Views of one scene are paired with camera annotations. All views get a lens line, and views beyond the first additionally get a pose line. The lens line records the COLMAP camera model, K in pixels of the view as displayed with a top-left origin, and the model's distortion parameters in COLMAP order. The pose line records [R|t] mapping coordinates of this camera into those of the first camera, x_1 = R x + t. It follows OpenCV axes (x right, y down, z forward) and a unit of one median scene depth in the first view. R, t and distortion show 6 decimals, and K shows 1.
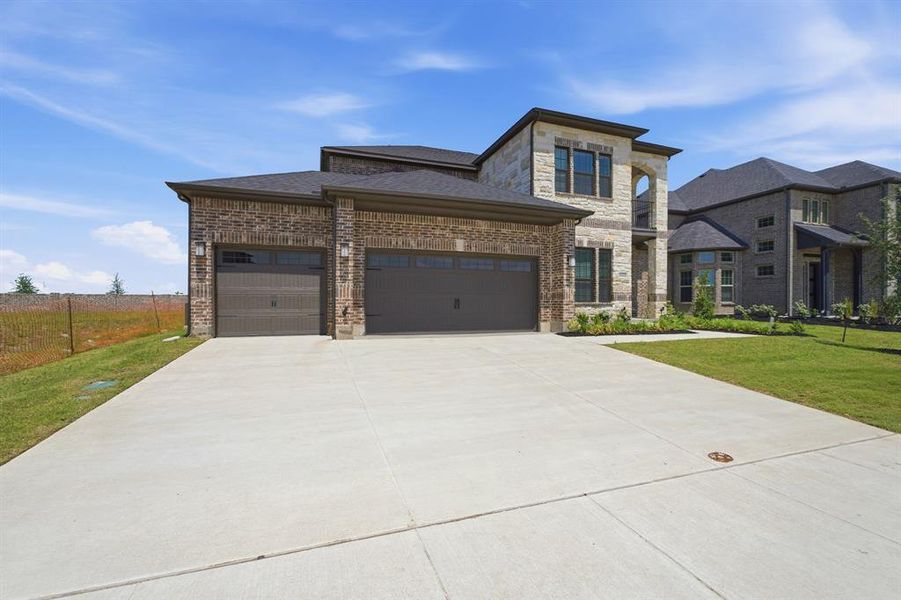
lens RADIAL K [[375.1, 0, 451.8], [0, 375.1, 303.0], [0, 0, 1]] dist [-0.005930, 0.003016]
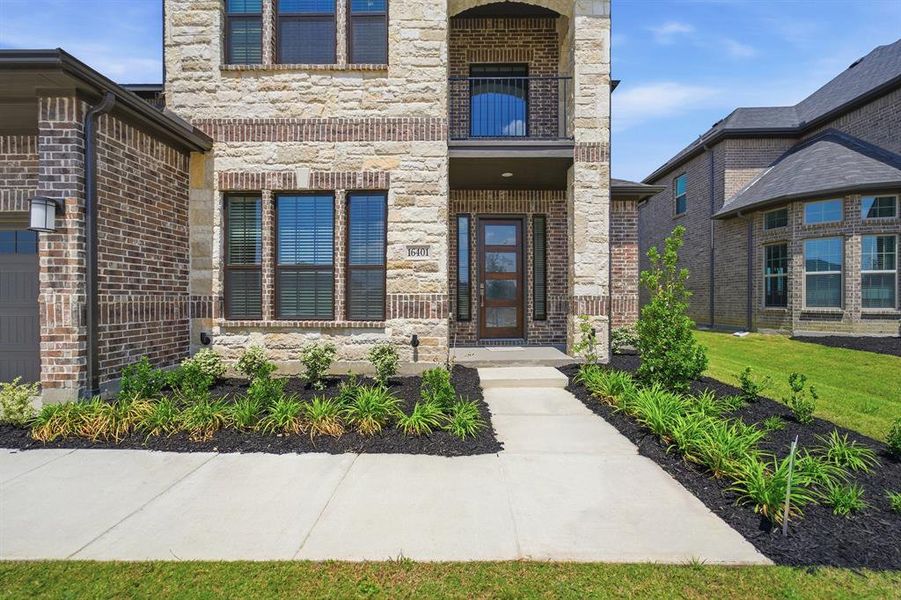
lens RADIAL K [[375.1, 0, 450.6], [0, 375.1, 296.1], [0, 0, 1]] dist [-0.005930, 0.003016]
pose [[0.942775, -0.006103, -0.333373, 0.621581], [0.004502, 0.999974, -0.005576, -0.025893], [0.333399, 0.003756, 0.942778, 0.634826]]
